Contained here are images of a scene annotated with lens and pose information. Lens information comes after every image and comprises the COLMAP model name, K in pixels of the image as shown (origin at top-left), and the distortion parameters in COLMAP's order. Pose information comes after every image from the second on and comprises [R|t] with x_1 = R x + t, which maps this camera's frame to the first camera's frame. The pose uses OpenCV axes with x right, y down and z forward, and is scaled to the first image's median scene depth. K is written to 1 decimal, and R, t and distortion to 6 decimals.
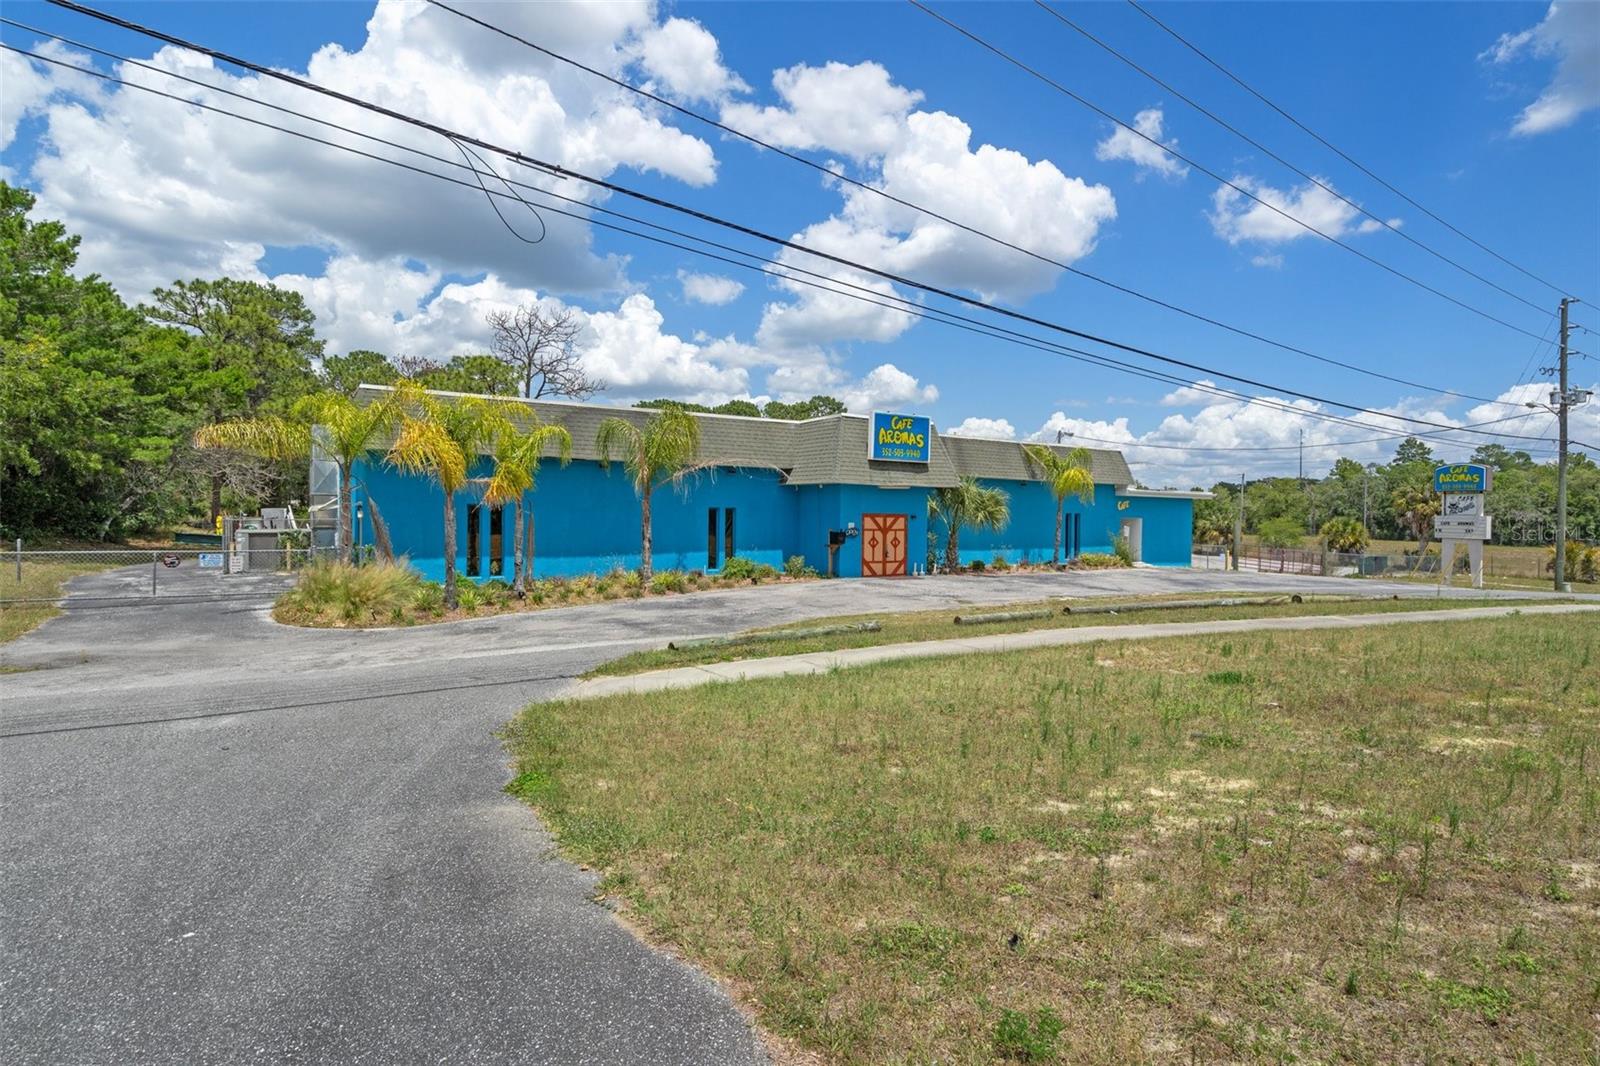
lens RADIAL K [[854.8, 0, 798.5], [0, 854.8, 550.3], [0, 0, 1]] dist [0.004852, 0.000557]
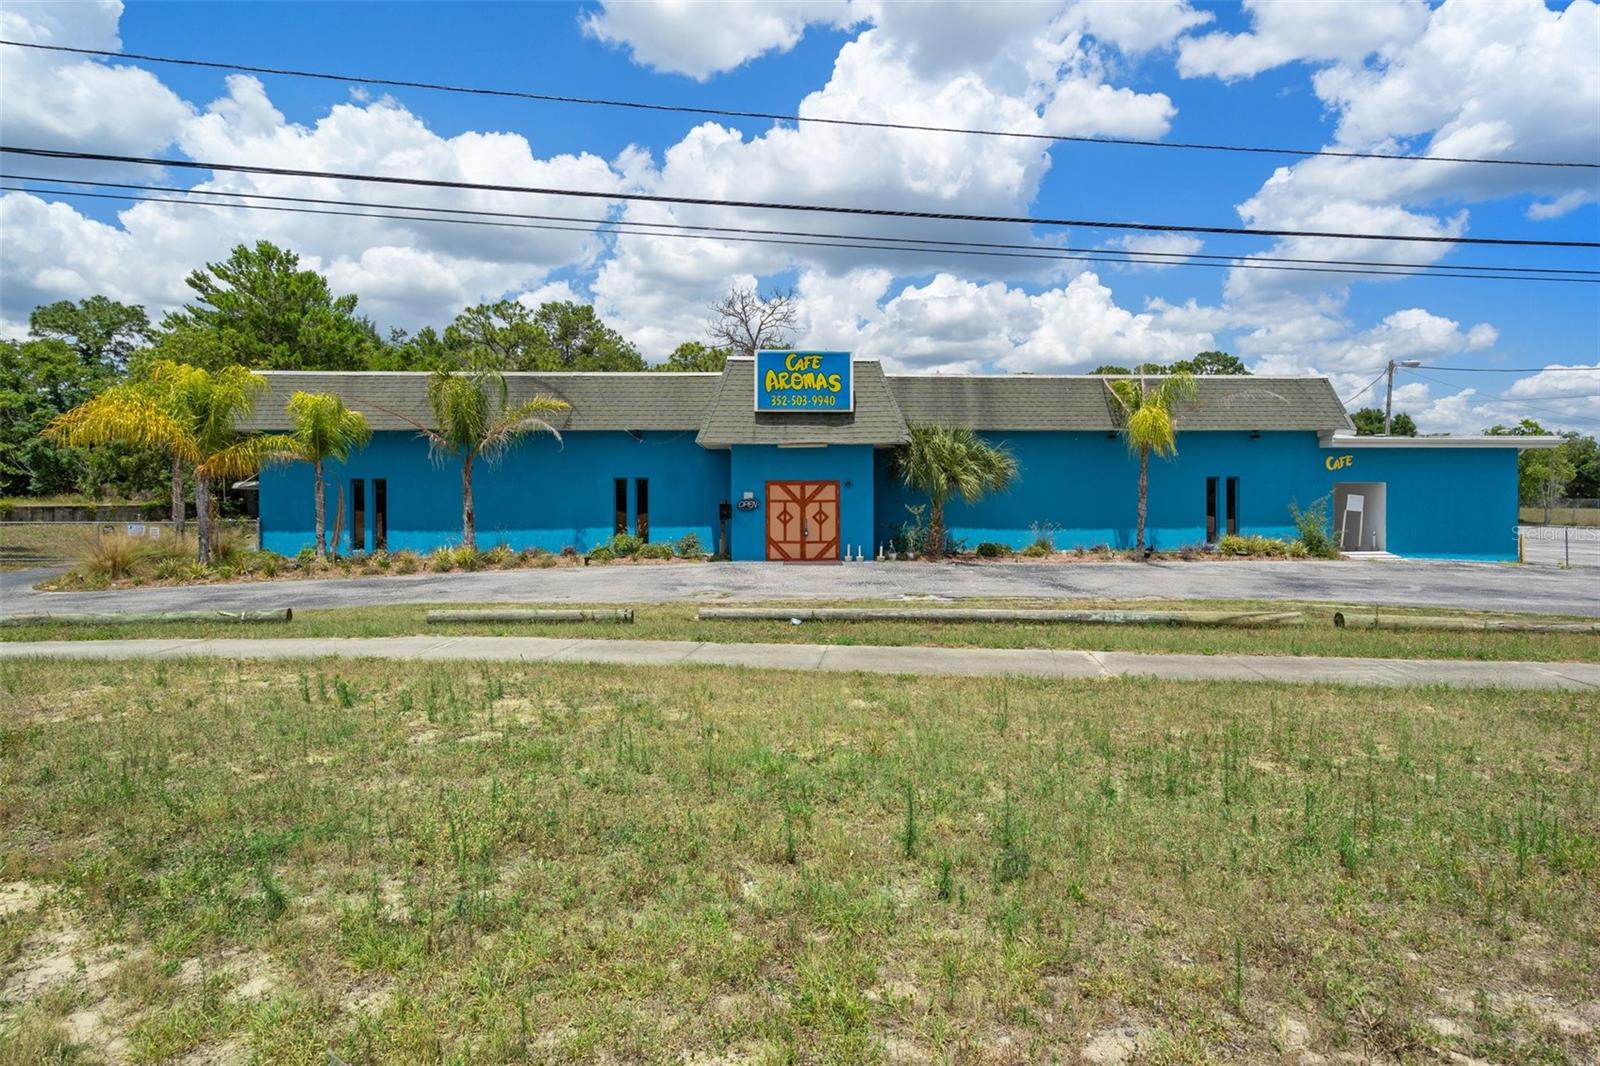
lens RADIAL K [[845.1, 0, 800.0], [0, 845.1, 533.0], [0, 0, 1]] dist [0.000861, 0.001063]
pose [[0.854340, 0.006489, -0.519675, 0.492173], [-0.007891, 0.999969, -0.000485, 0.005466], [0.519655, 0.004515, 0.854364, 0.331900]]
